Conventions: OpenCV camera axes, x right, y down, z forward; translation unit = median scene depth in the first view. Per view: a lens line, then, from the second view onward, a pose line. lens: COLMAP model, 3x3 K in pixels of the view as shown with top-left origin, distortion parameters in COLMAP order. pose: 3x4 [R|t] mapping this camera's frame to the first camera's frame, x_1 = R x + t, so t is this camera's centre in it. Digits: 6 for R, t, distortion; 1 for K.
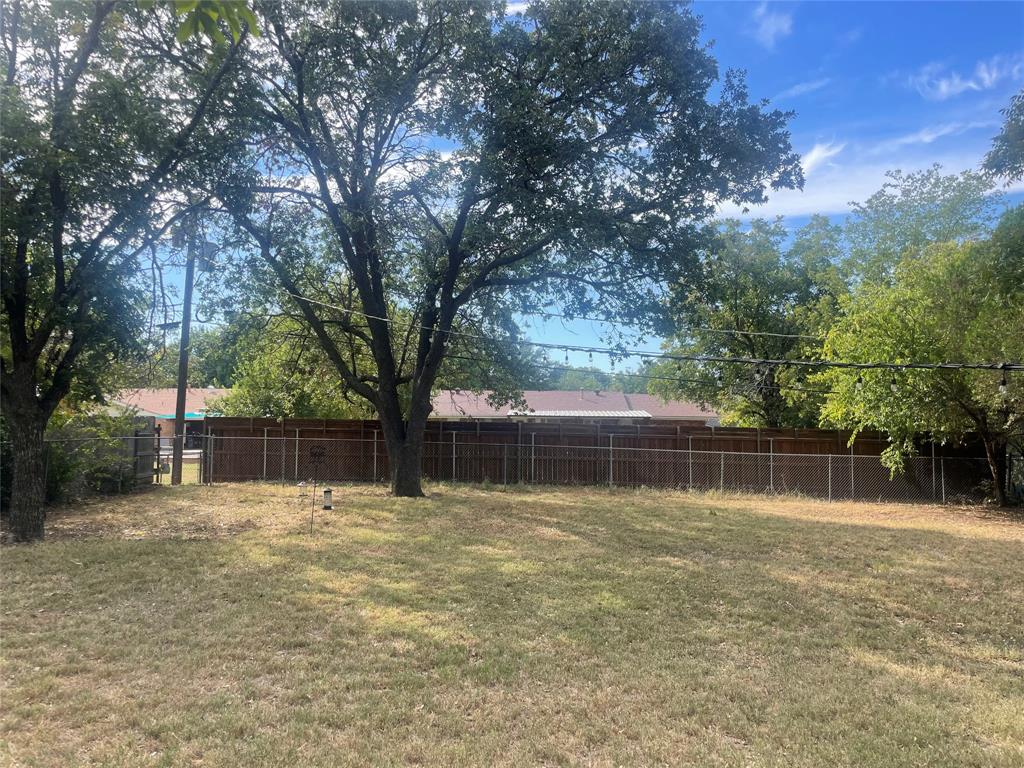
lens RADIAL K [[786.6, 0, 525.9], [0, 786.6, 383.5], [0, 0, 1]] dist [0.094208, -0.123564]
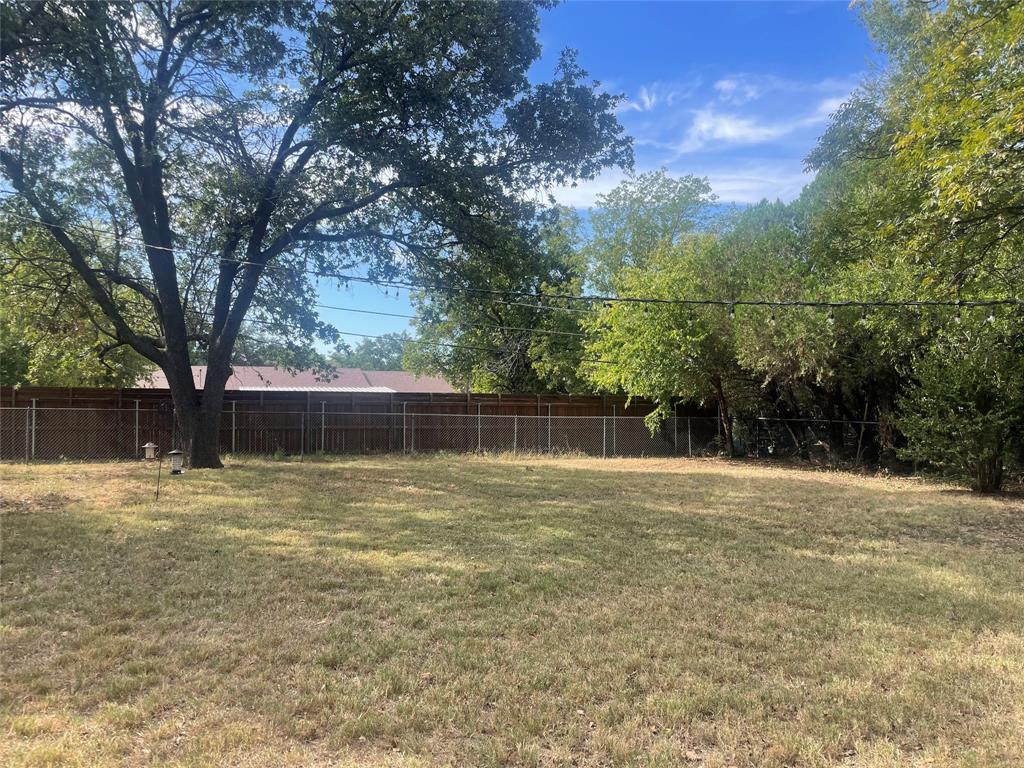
lens RADIAL K [[786.6, 0, 525.9], [0, 786.6, 383.5], [0, 0, 1]] dist [0.094208, -0.123564]
pose [[0.926603, 0.000447, 0.376042, -0.133539], [-0.007988, 0.999797, 0.018495, 0.022696], [-0.375957, -0.020142, 0.926418, 0.018859]]
